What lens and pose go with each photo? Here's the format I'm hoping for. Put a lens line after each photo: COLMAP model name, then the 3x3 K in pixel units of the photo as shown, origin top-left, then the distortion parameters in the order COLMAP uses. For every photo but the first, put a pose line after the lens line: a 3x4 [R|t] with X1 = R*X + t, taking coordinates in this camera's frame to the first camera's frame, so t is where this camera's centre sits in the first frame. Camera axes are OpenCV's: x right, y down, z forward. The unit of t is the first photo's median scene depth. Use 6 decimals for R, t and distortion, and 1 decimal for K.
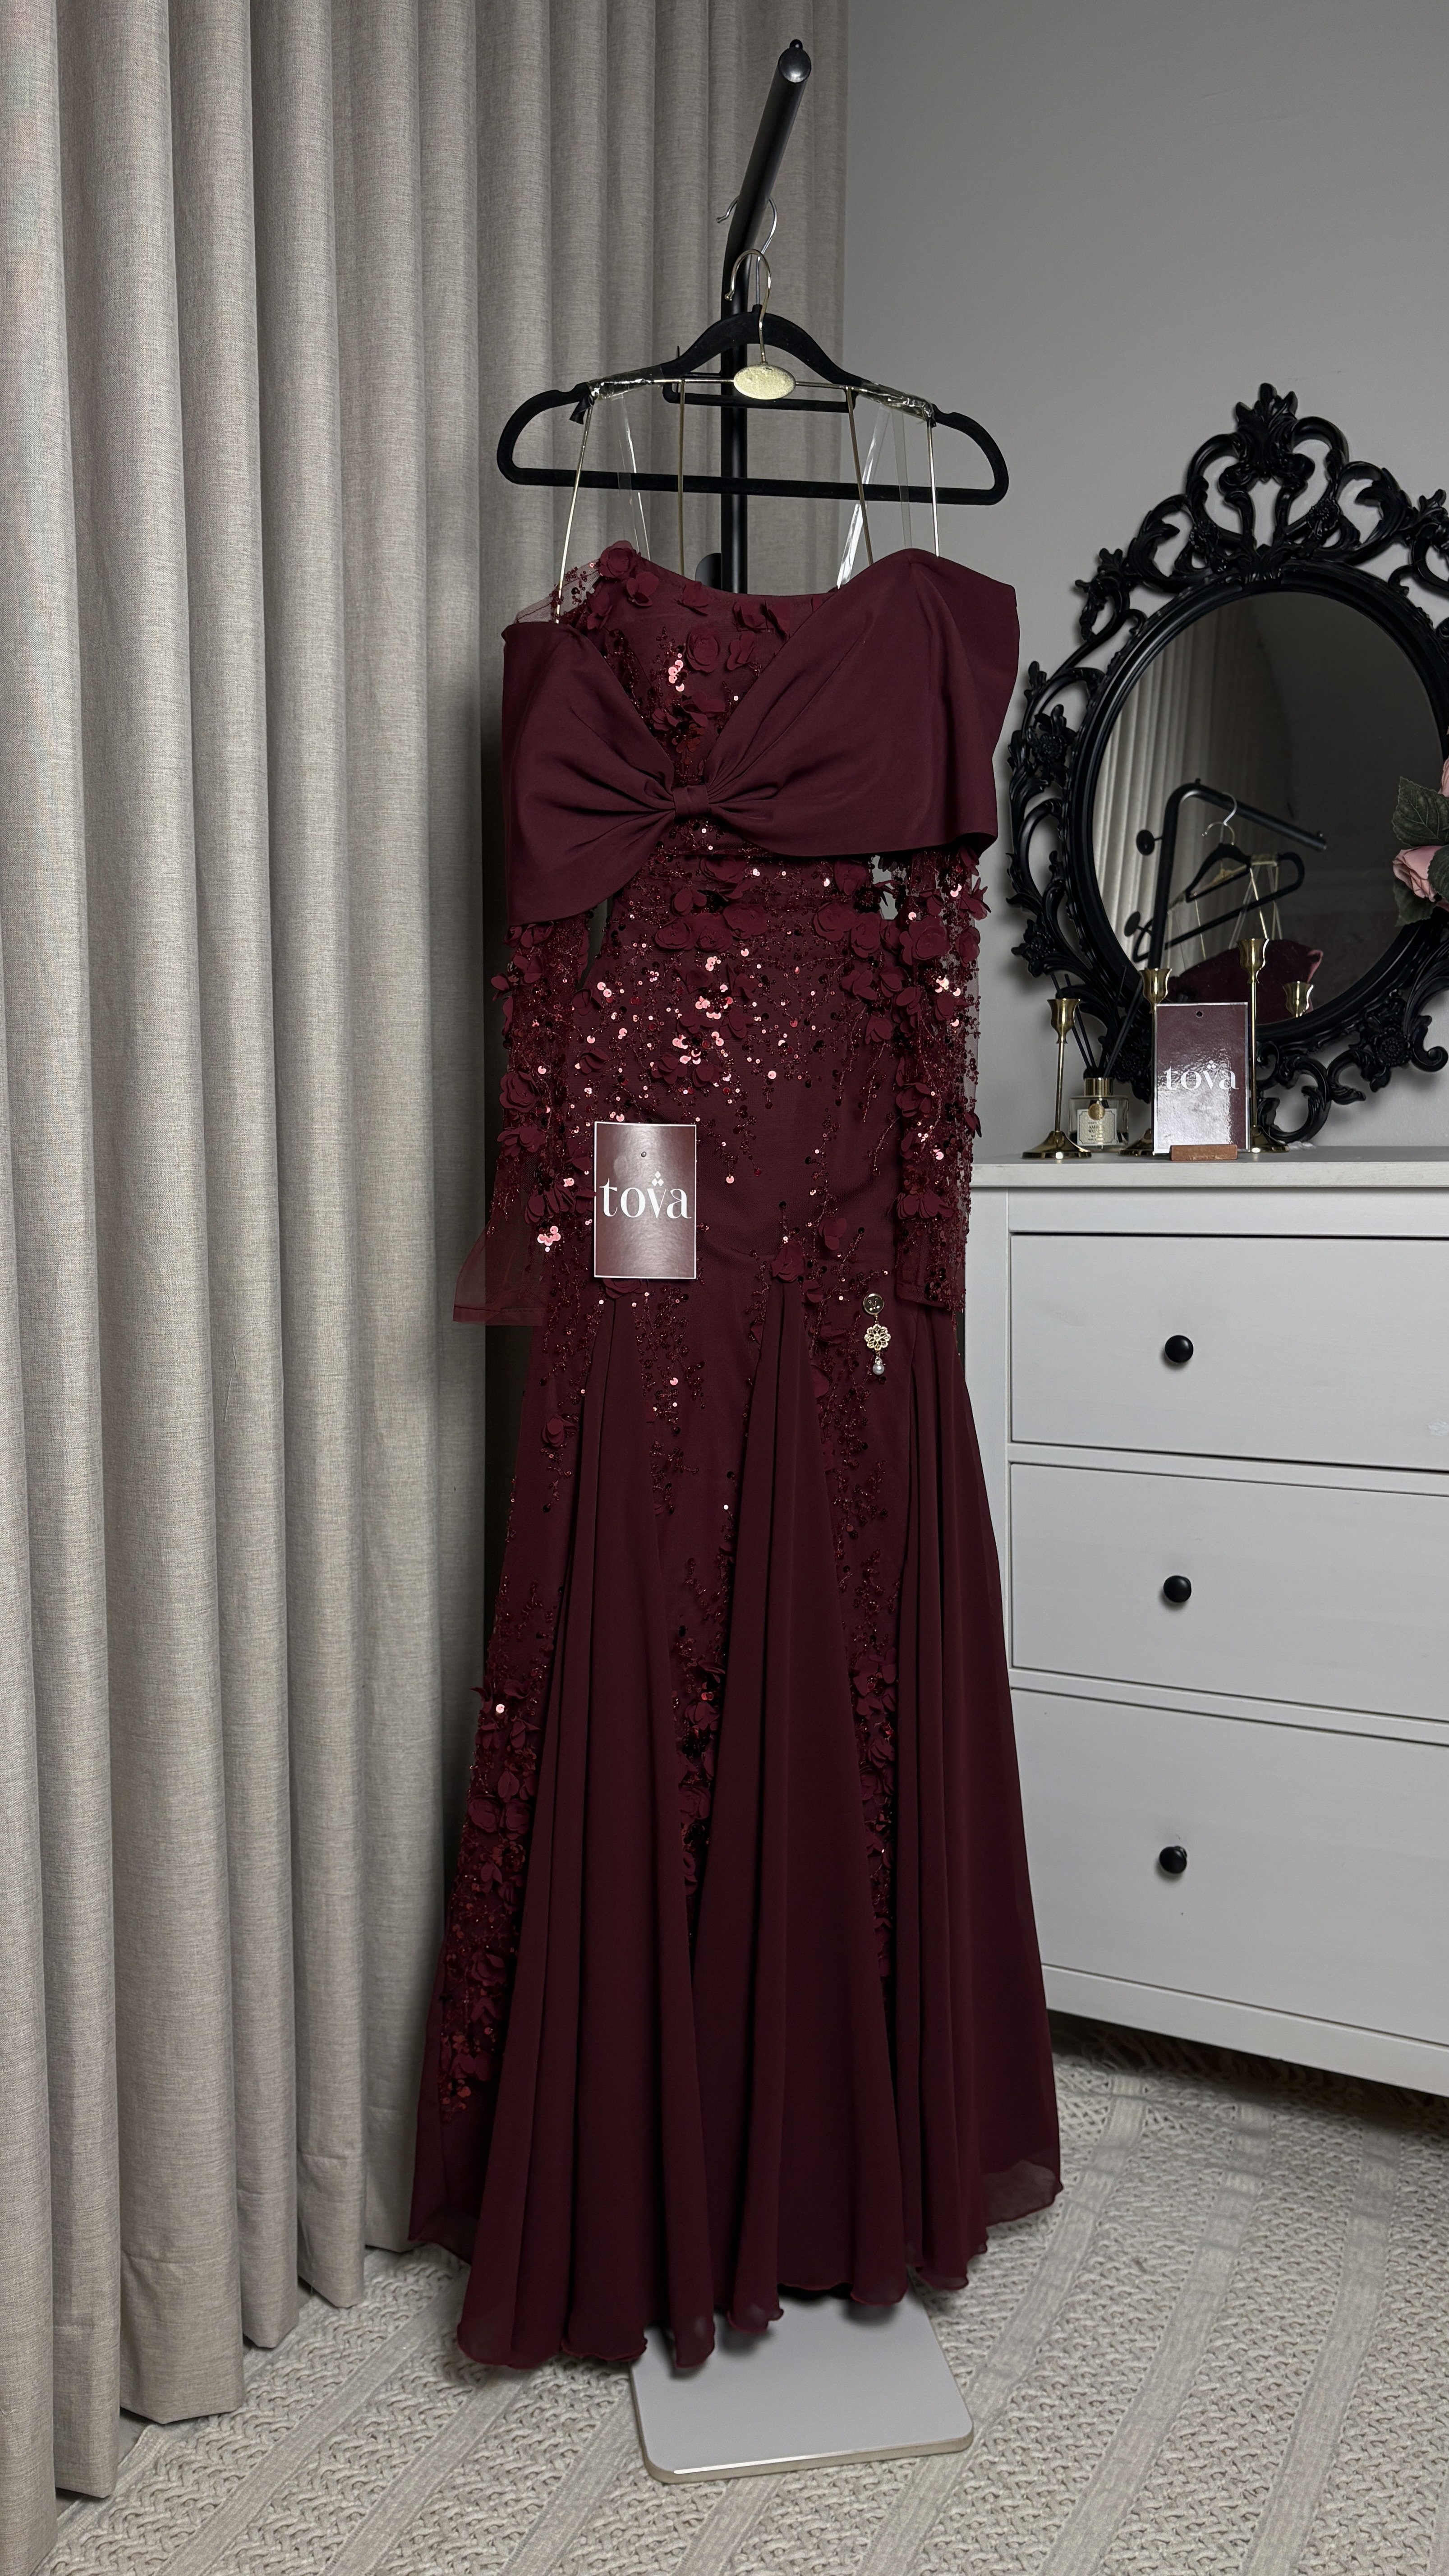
lens RADIAL K [[1897.5, 0, 732.6], [0, 1897.5, 1292.4], [0, 0, 1]] dist [0.021254, -0.007857]
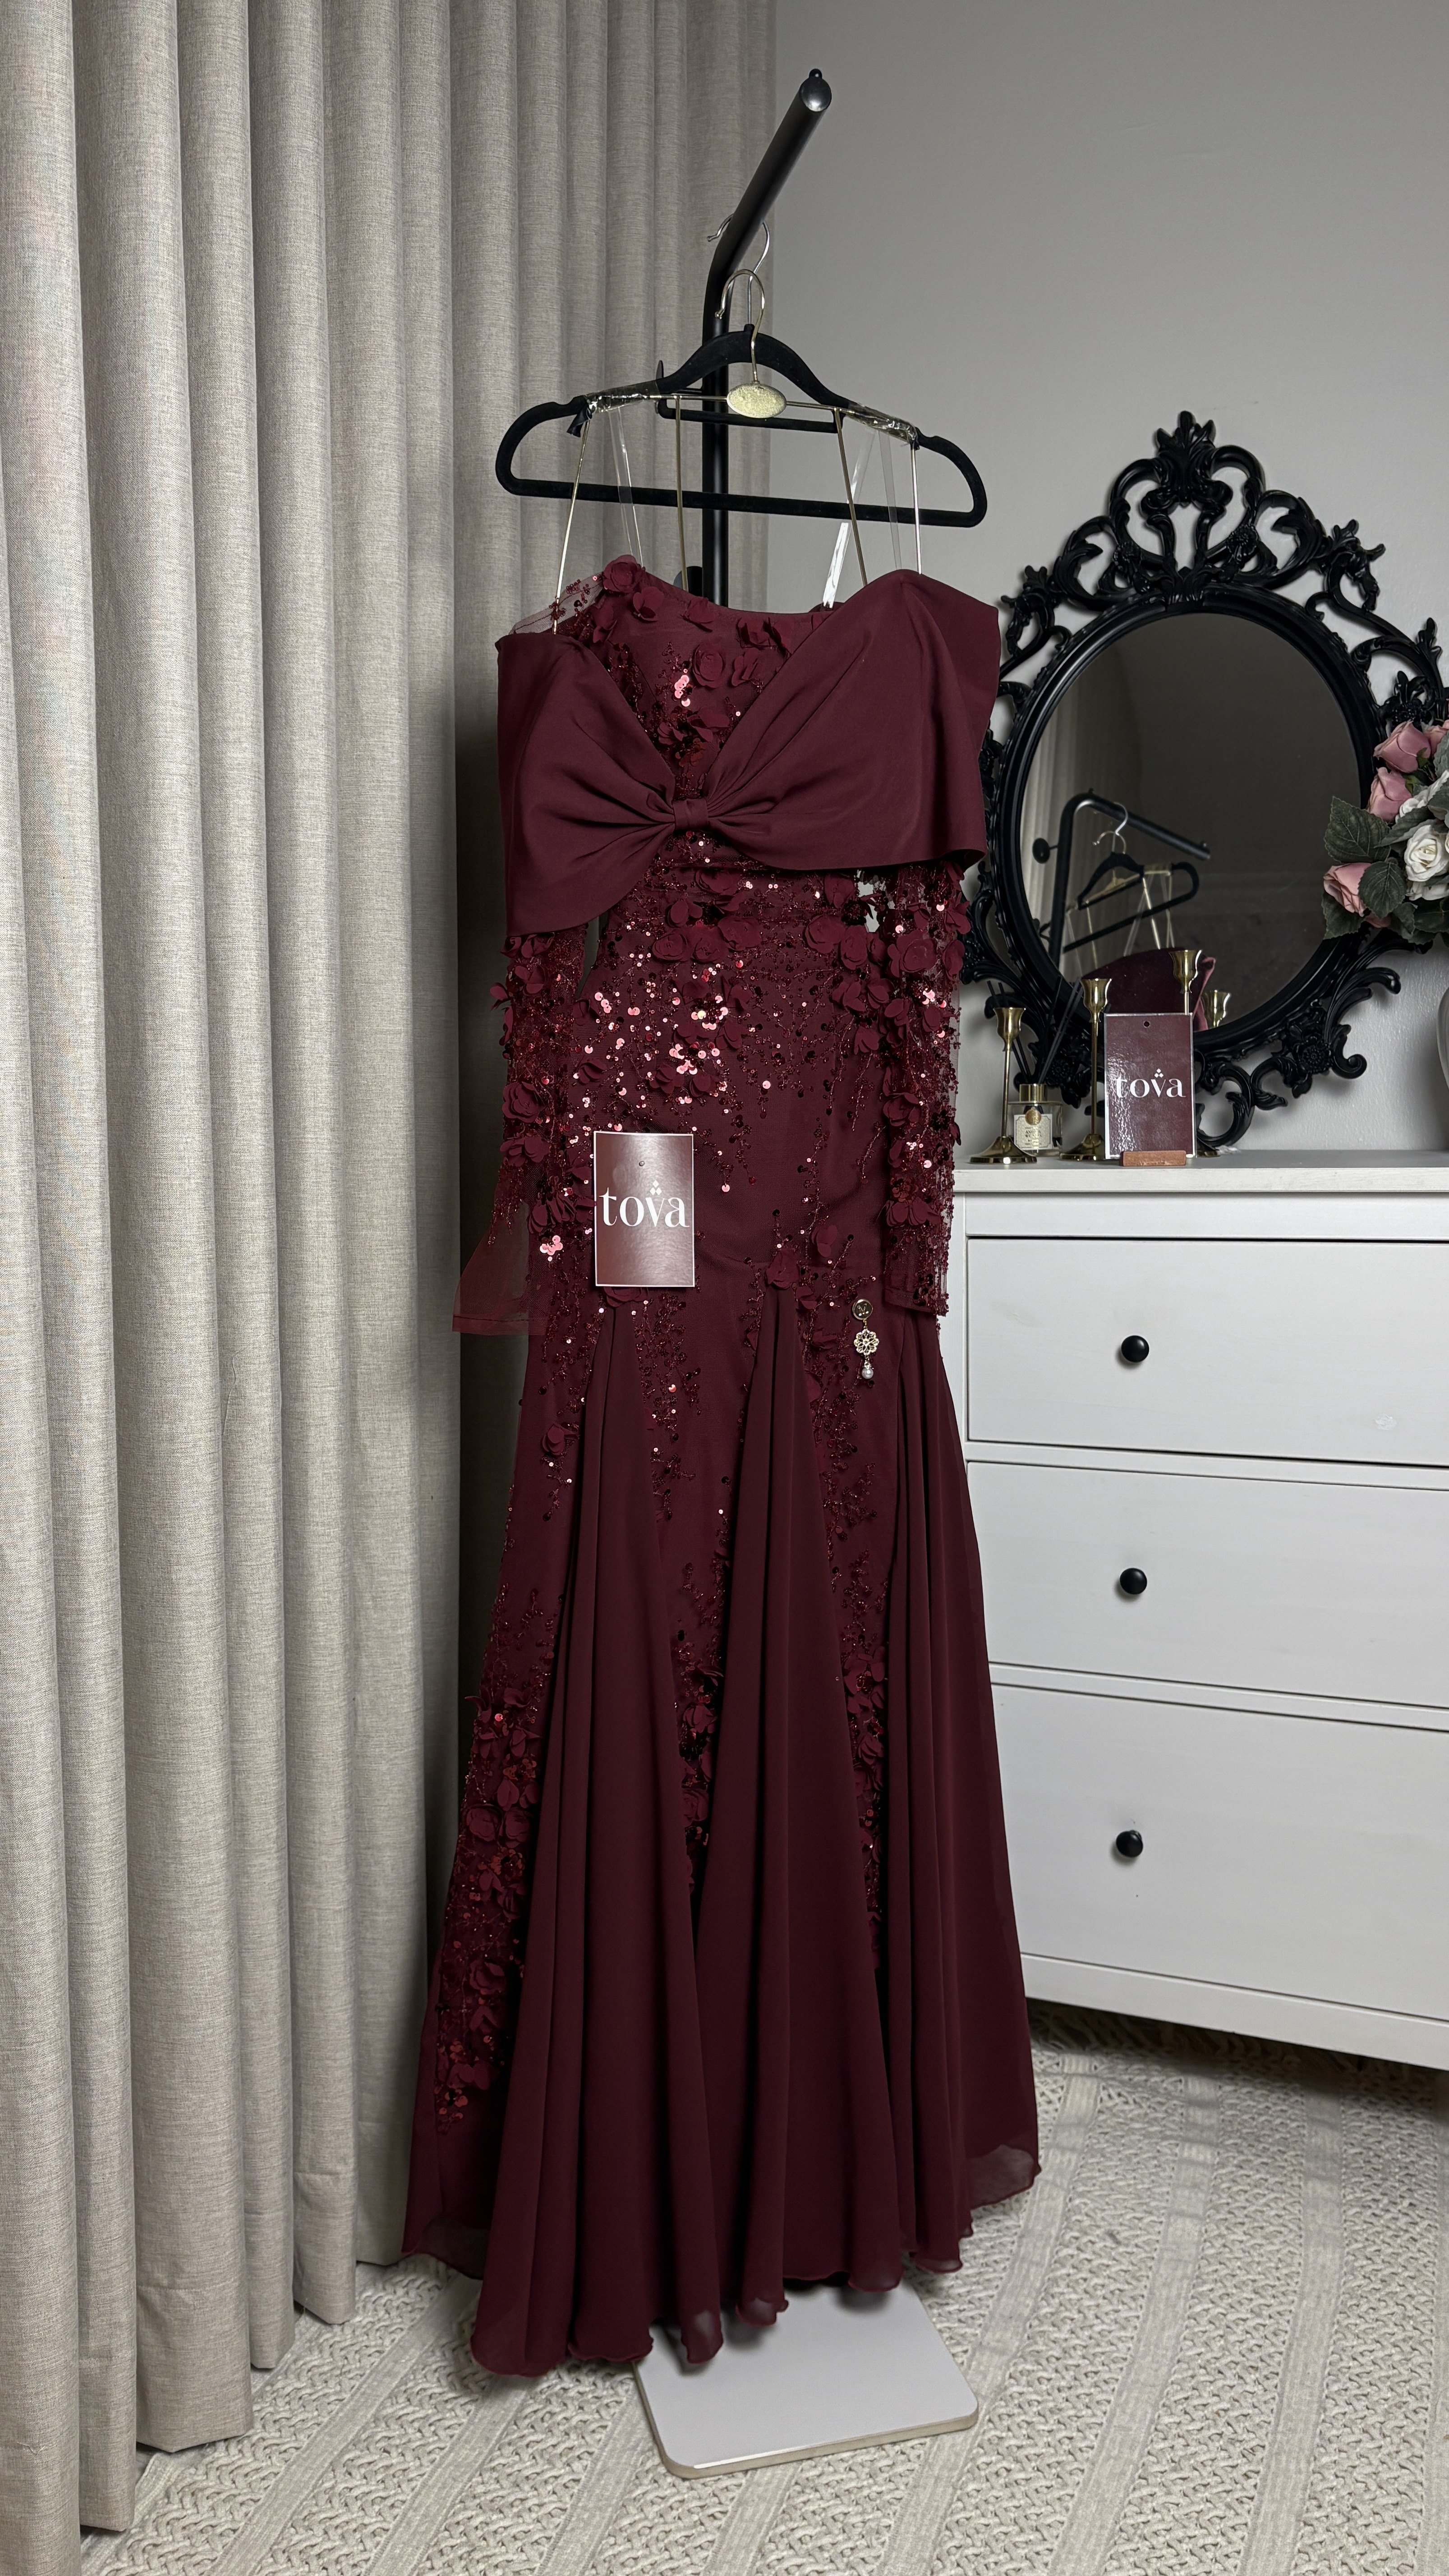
lens RADIAL K [[1892.8, 0, 728.9], [0, 1892.8, 1290.9], [0, 0, 1]] dist [0.018556, -0.001561]
pose [[0.995832, -0.008310, 0.090828, -0.090843], [0.008037, 0.999962, 0.003365, -0.008091], [-0.090852, -0.002621, 0.995861, -0.004801]]
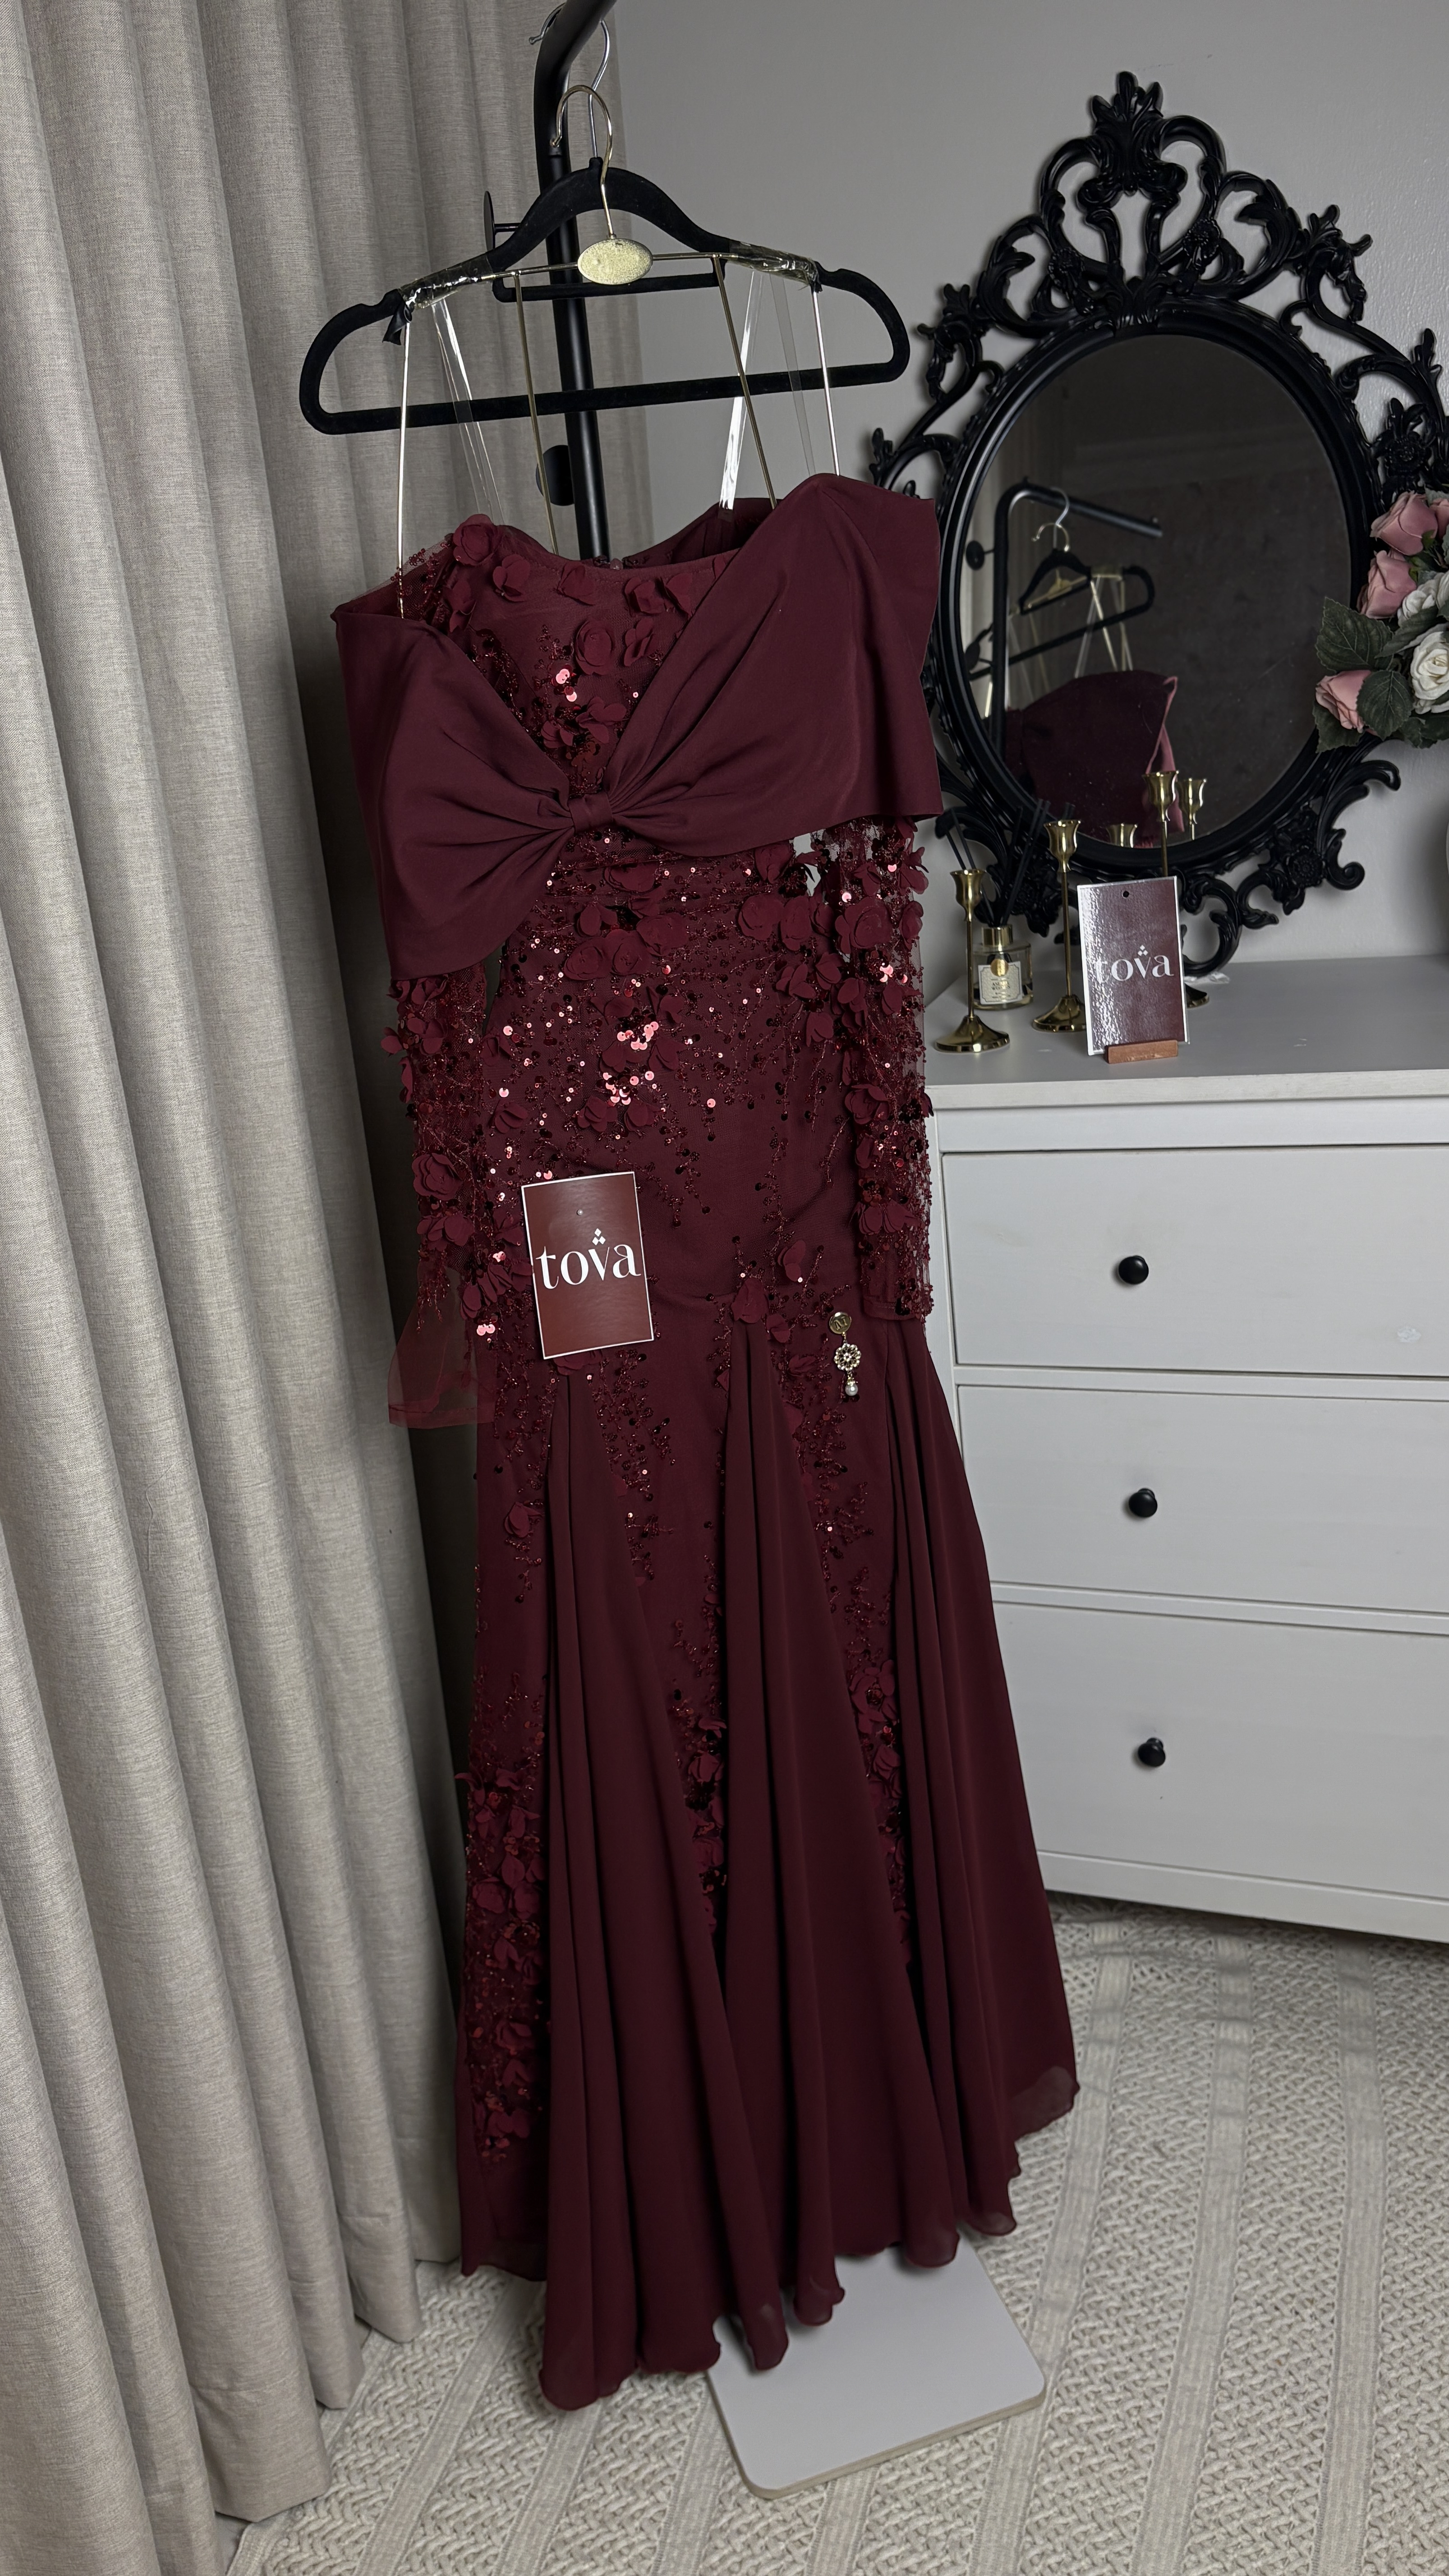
lens RADIAL K [[1908.9, 0, 724.7], [0, 1908.9, 1277.1], [0, 0, 1]] dist [0.011416, 0.007180]
pose [[0.986752, -0.127935, 0.099762, -0.071116], [0.103992, 0.970768, 0.216323, -0.225484], [-0.124521, -0.203083, 0.971211, 0.119362]]
